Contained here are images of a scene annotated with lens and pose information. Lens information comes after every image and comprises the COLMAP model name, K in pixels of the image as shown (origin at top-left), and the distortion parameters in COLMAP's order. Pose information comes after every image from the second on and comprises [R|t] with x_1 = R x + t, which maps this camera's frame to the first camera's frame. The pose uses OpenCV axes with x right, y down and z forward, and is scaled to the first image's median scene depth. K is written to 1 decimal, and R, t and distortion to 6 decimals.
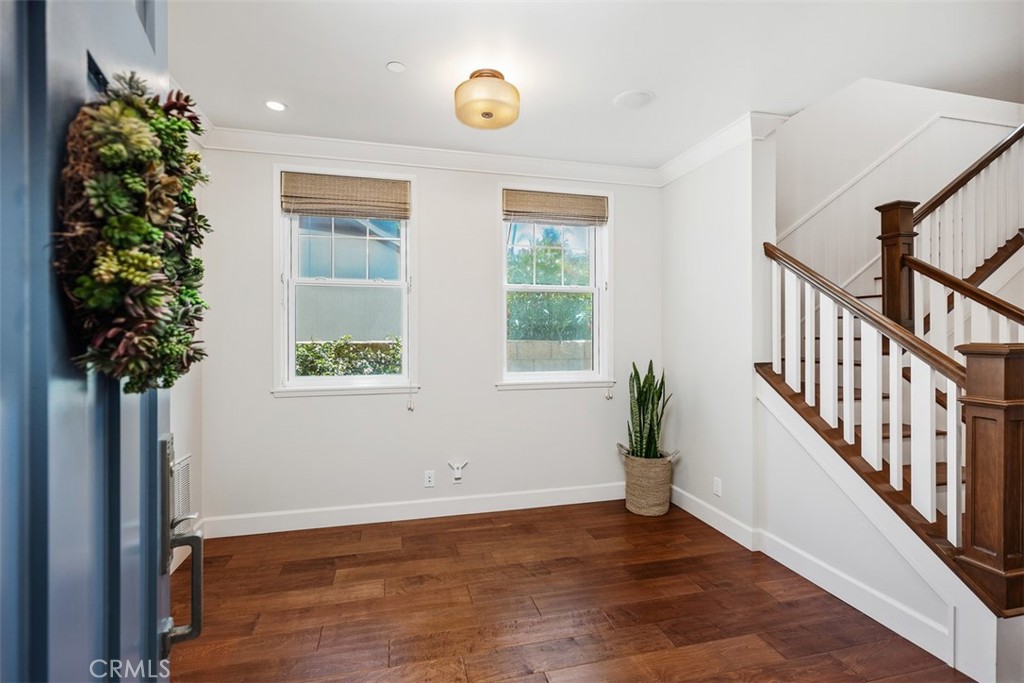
lens RADIAL K [[469.6, 0, 508.3], [0, 469.6, 337.4], [0, 0, 1]] dist [0.002128, 0.000893]
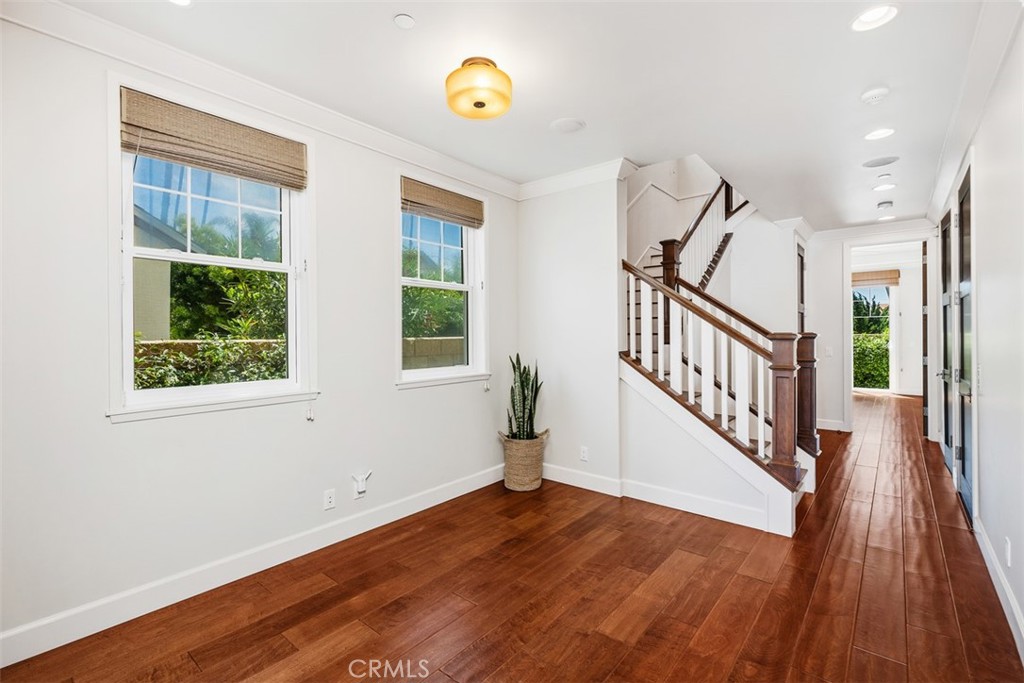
lens RADIAL K [[461.1, 0, 511.9], [0, 461.1, 336.4], [0, 0, 1]] dist [0.000818, 0.000276]
pose [[0.805036, -0.005825, 0.593197, -0.411862], [0.008920, 0.999958, -0.002286, 0.011398], [-0.593158, 0.007132, 0.805054, 0.134676]]
